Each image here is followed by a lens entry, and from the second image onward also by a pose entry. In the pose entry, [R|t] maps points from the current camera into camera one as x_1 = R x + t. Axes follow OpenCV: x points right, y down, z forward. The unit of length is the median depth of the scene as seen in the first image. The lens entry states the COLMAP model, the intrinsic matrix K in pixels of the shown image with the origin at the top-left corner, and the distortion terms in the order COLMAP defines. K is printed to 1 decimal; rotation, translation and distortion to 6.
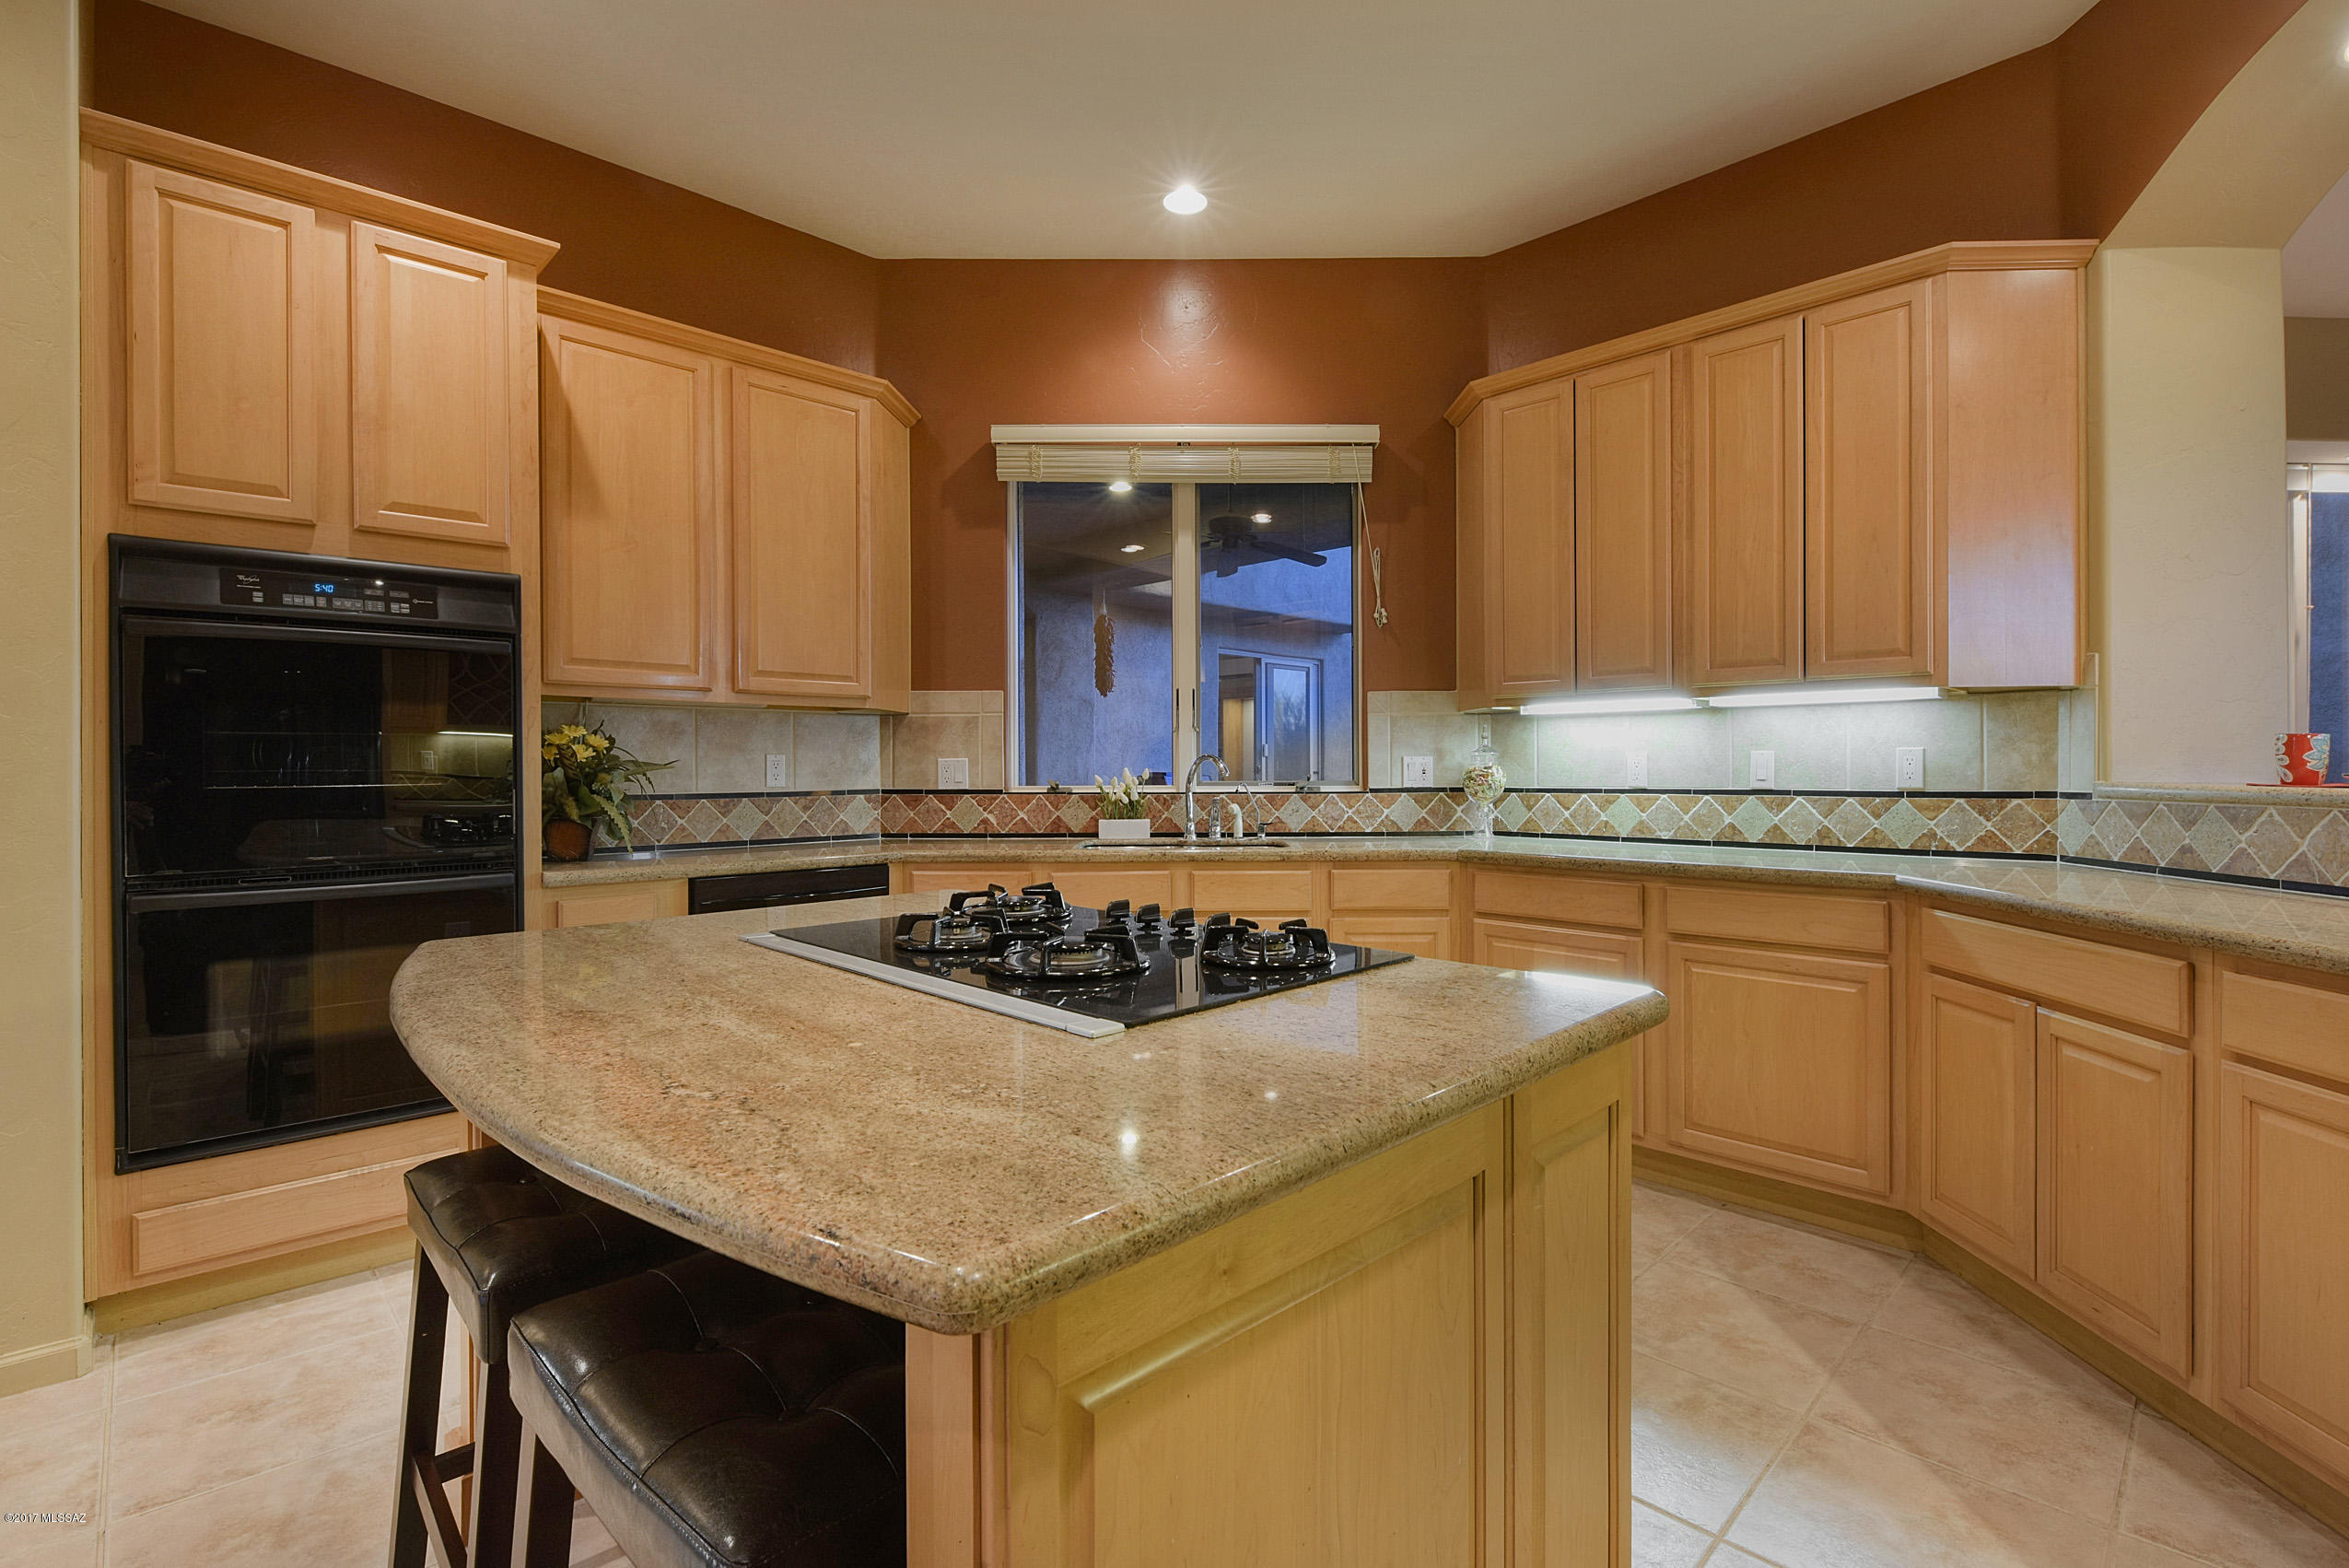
lens RADIAL K [[1068.2, 0, 1191.1], [0, 1068.2, 773.7], [0, 0, 1]] dist [0.002976, -0.010004]
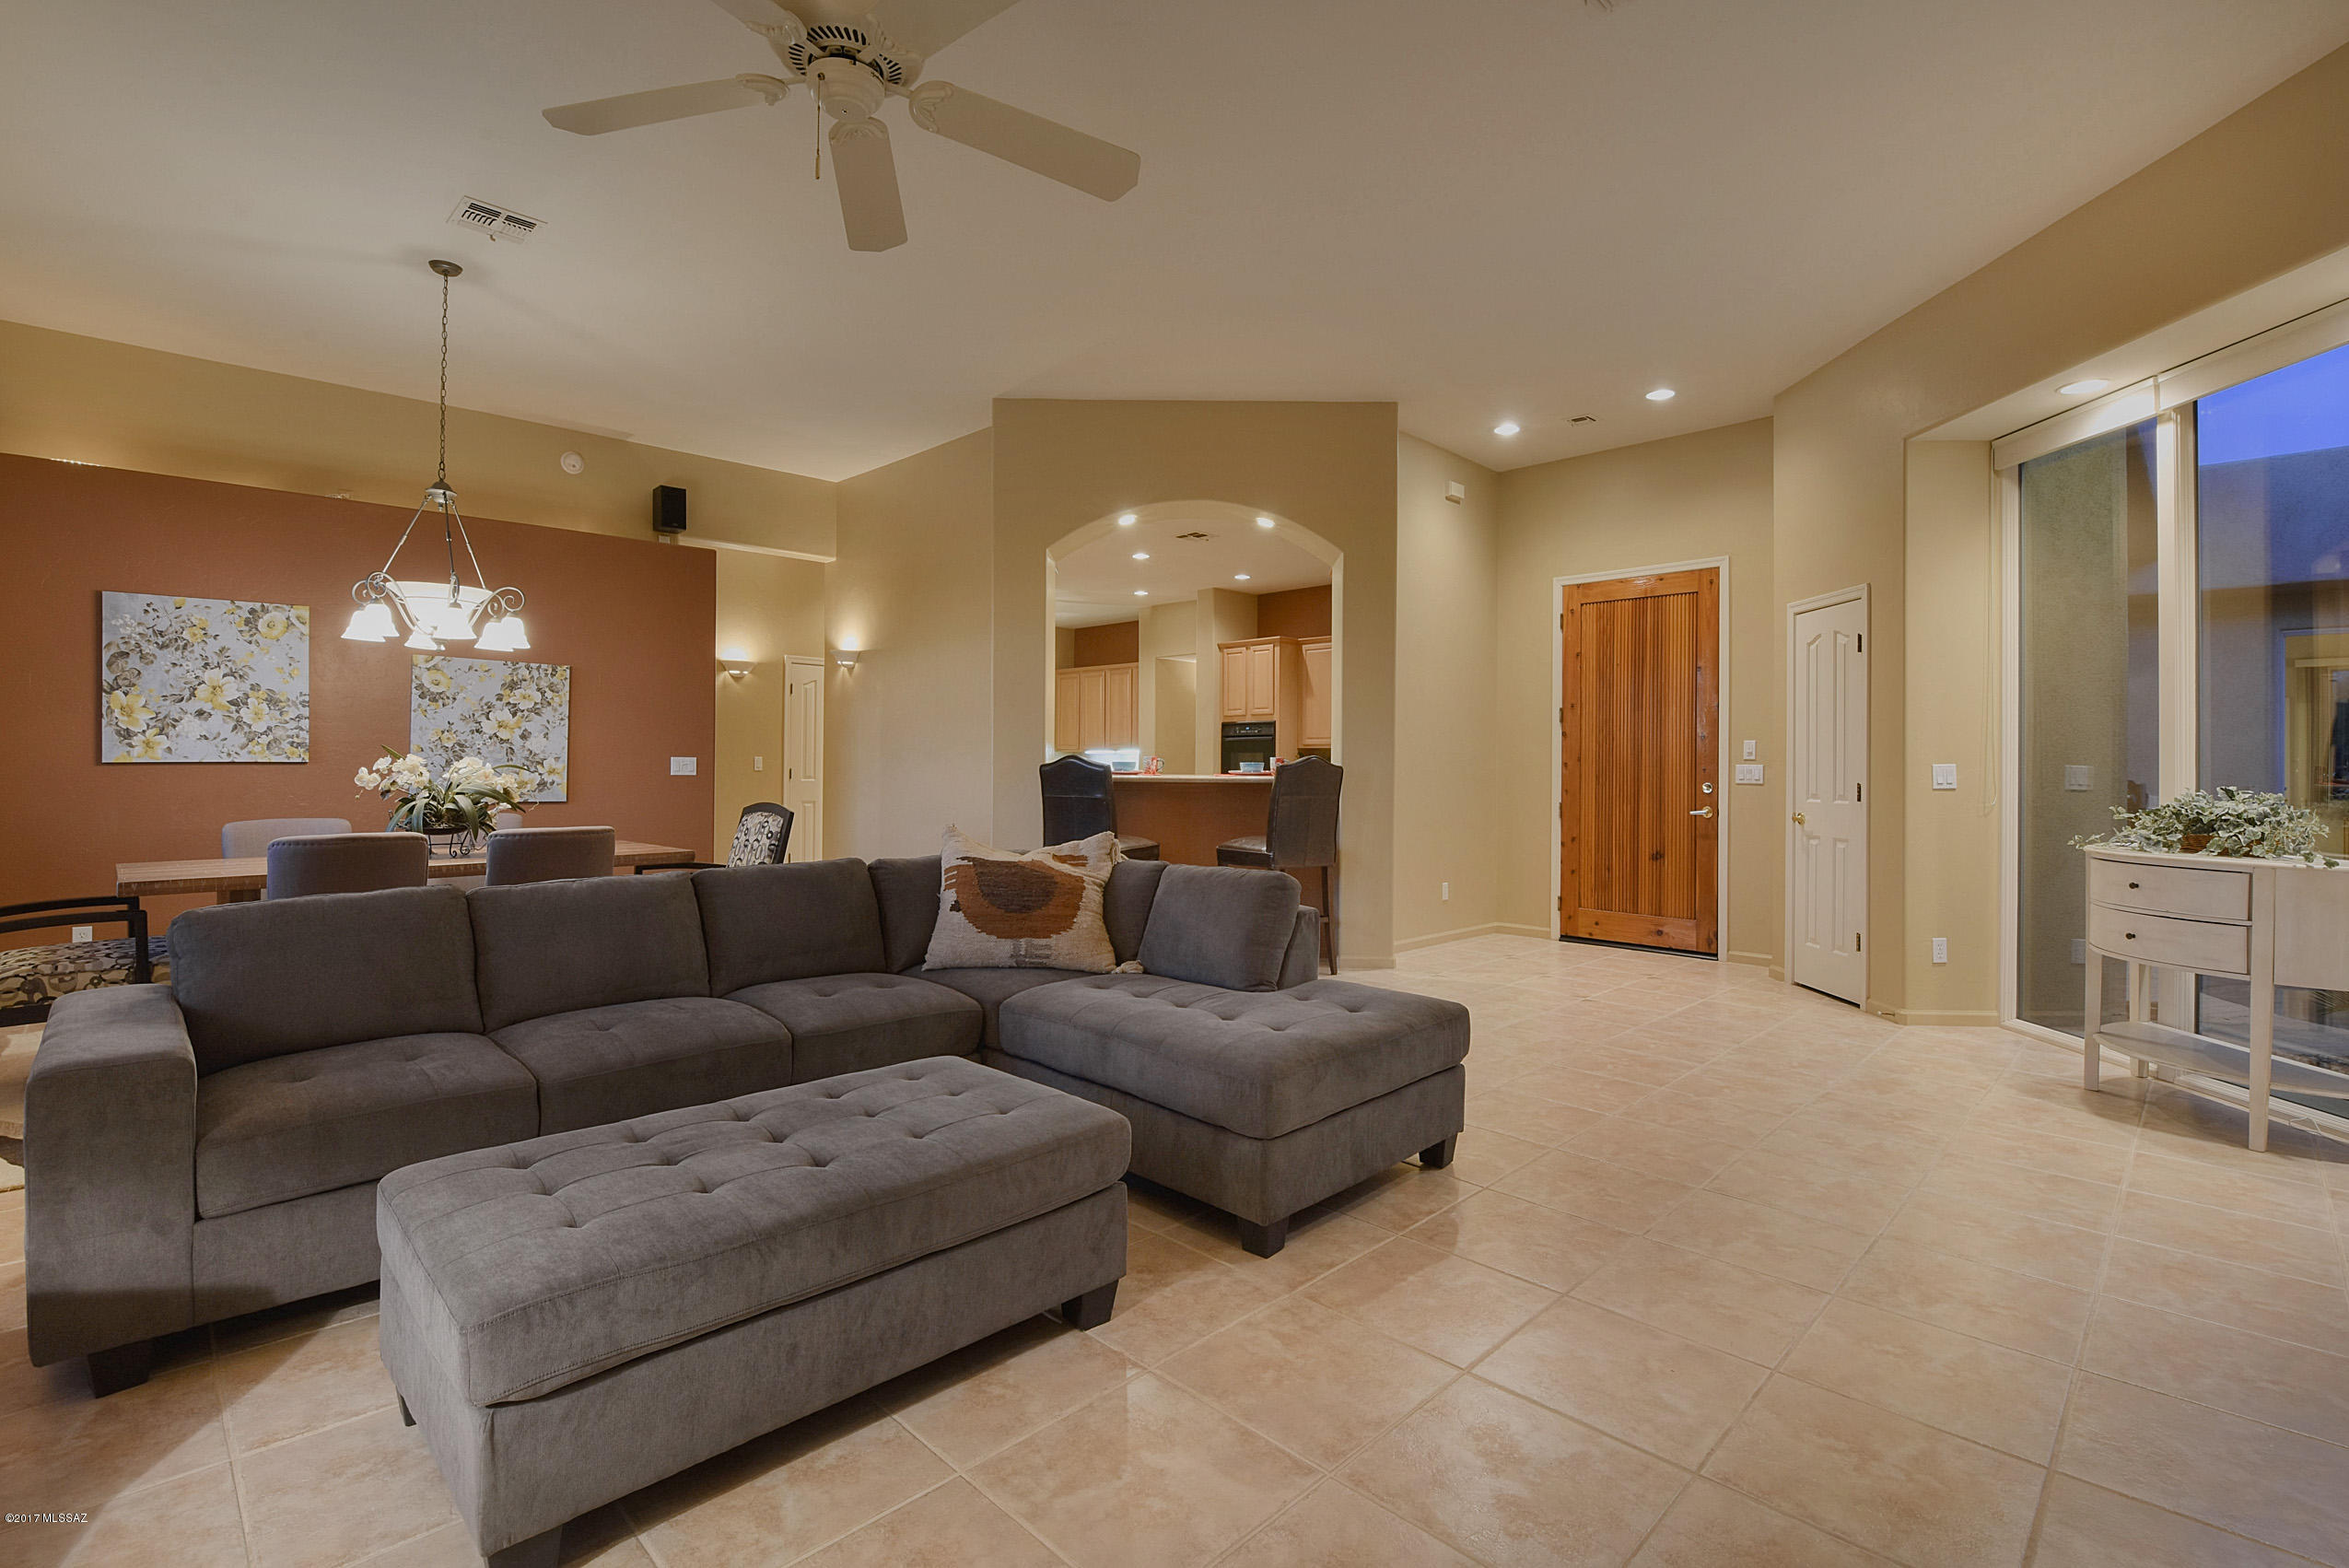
lens RADIAL K [[1068.2, 0, 1172.6], [0, 1068.2, 766.9], [0, 0, 1]] dist [0.002976, -0.010004]
pose [[0.006877, 0.000411, -0.999976, 2.886443], [-0.013433, 0.999910, 0.000319, -0.003551], [0.999886, 0.013430, 0.006881, 0.488044]]
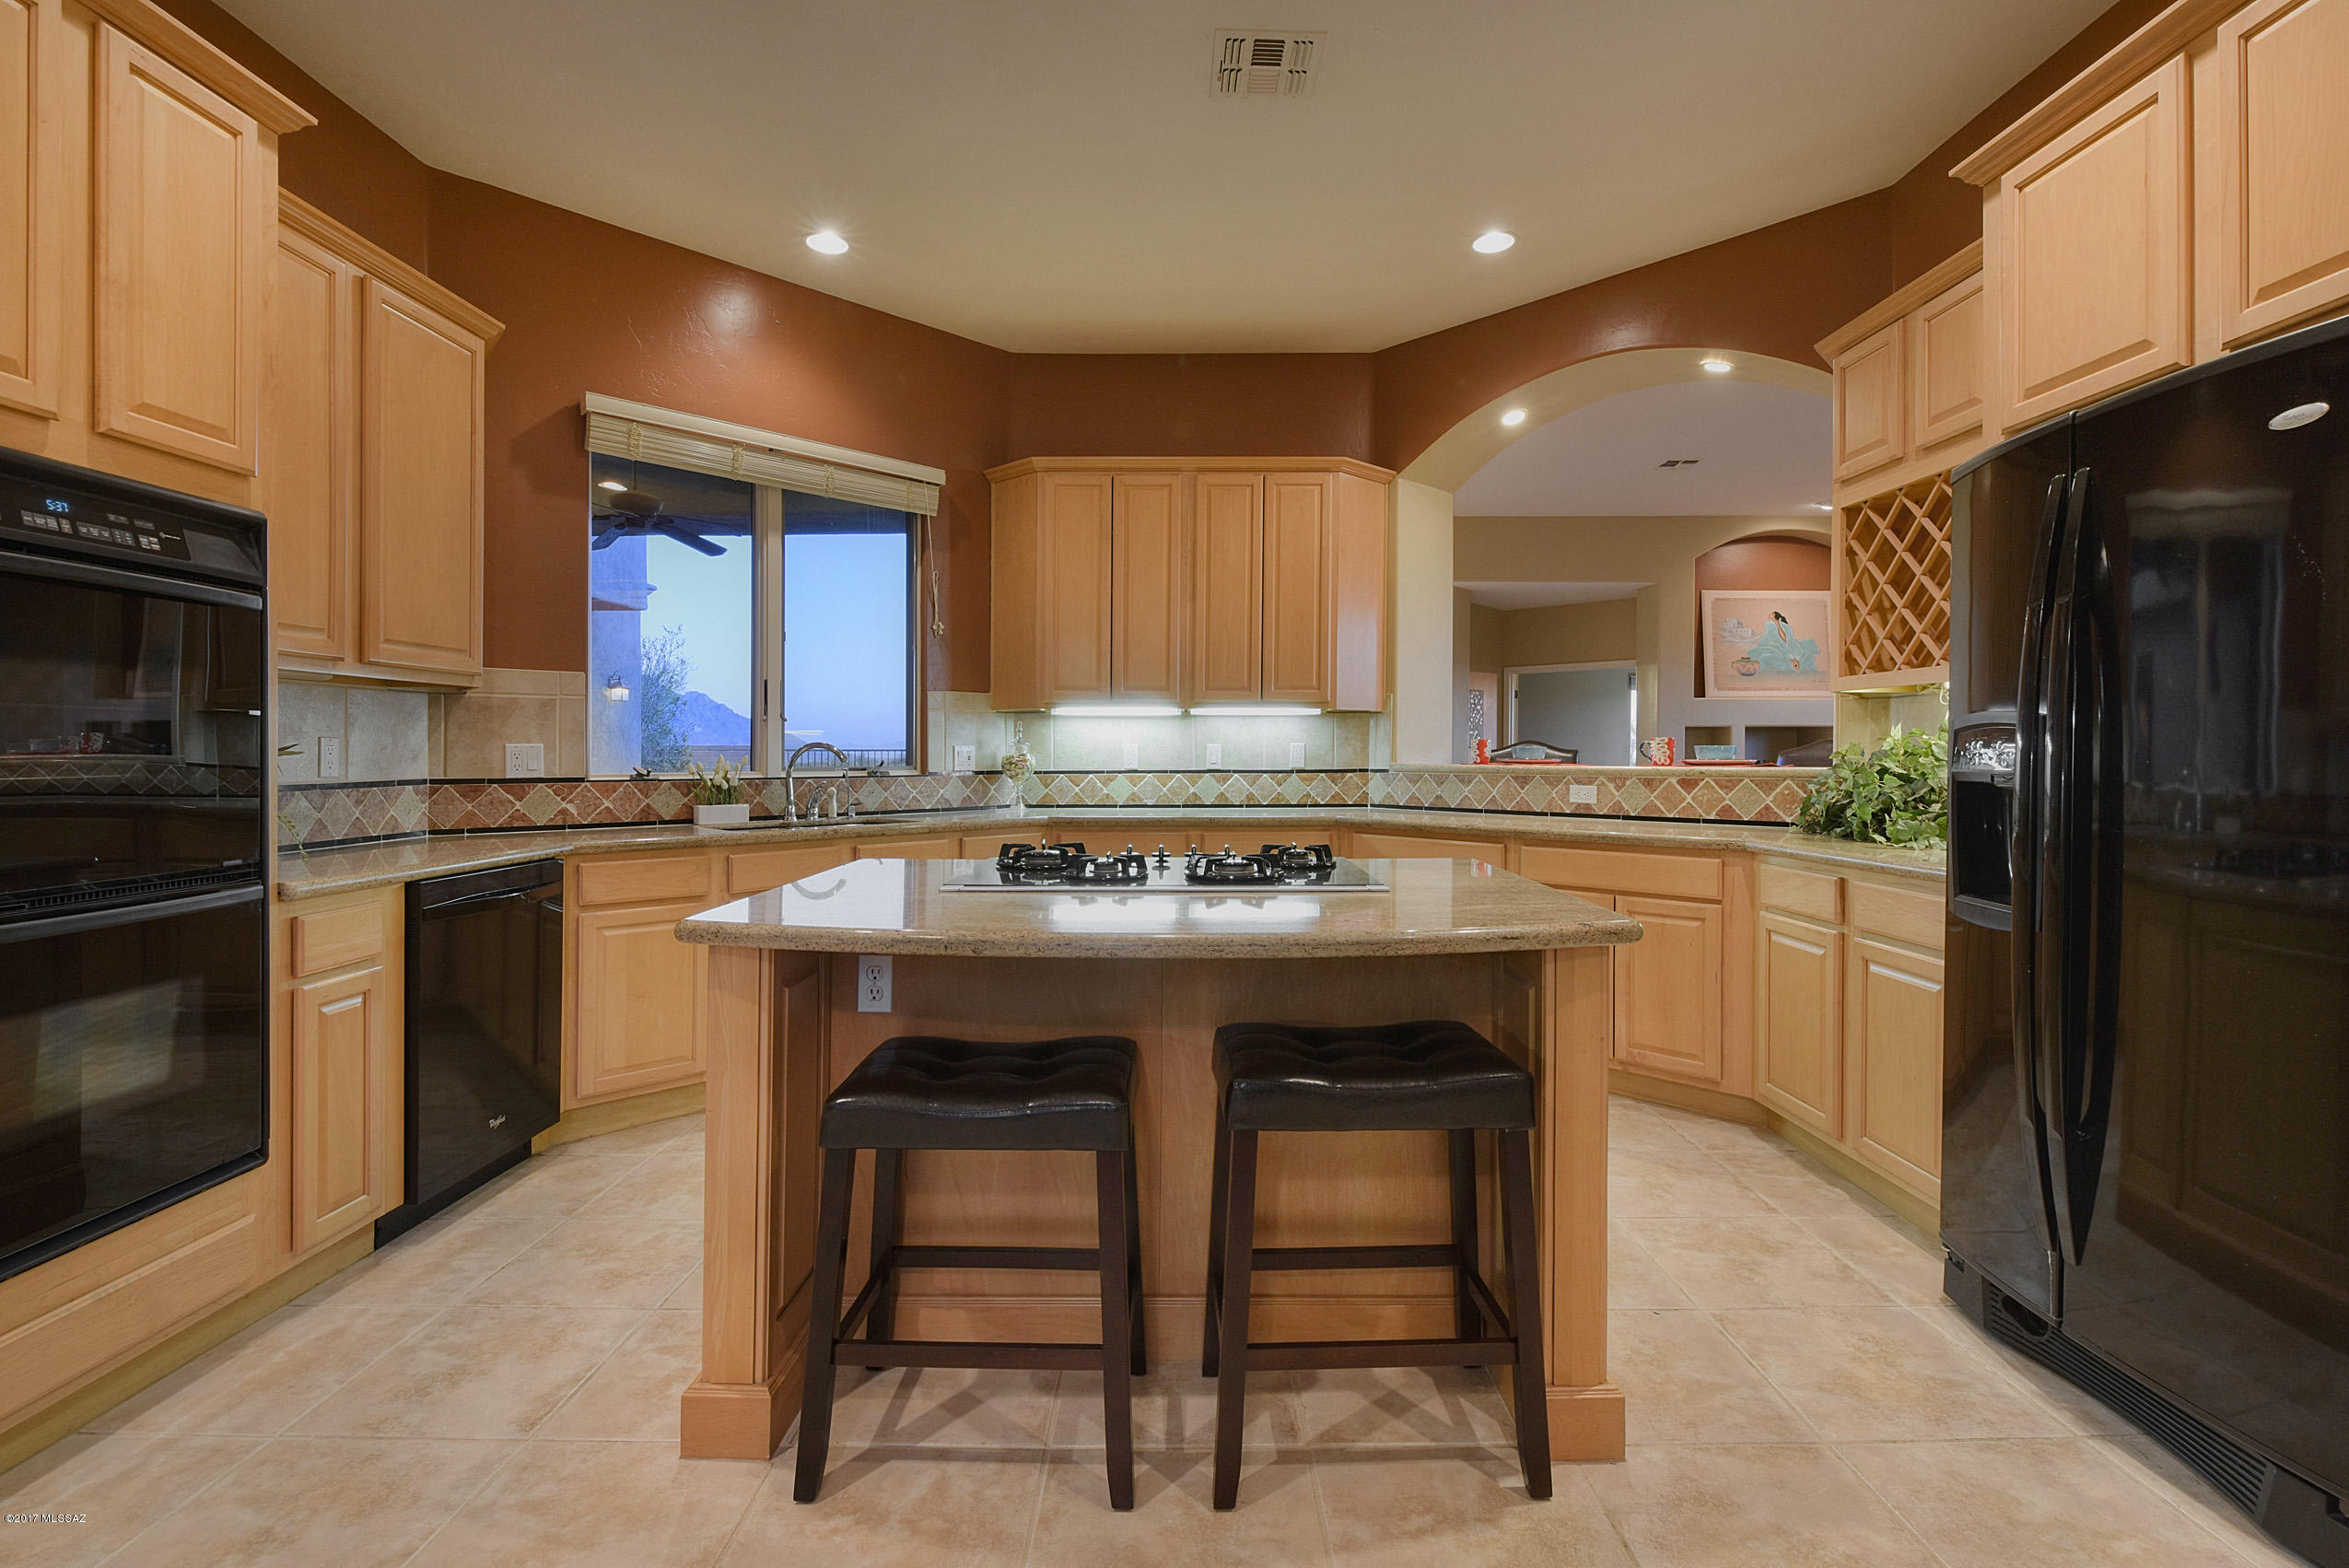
lens RADIAL K [[1068.2, 0, 1167.0], [0, 1068.2, 759.9], [0, 0, 1]] dist [0.002976, -0.010004]
pose [[0.712079, -0.001478, 0.702098, -0.563078], [0.002918, 0.999995, -0.000855, 0.002108], [-0.702093, 0.002658, 0.712080, -0.038030]]
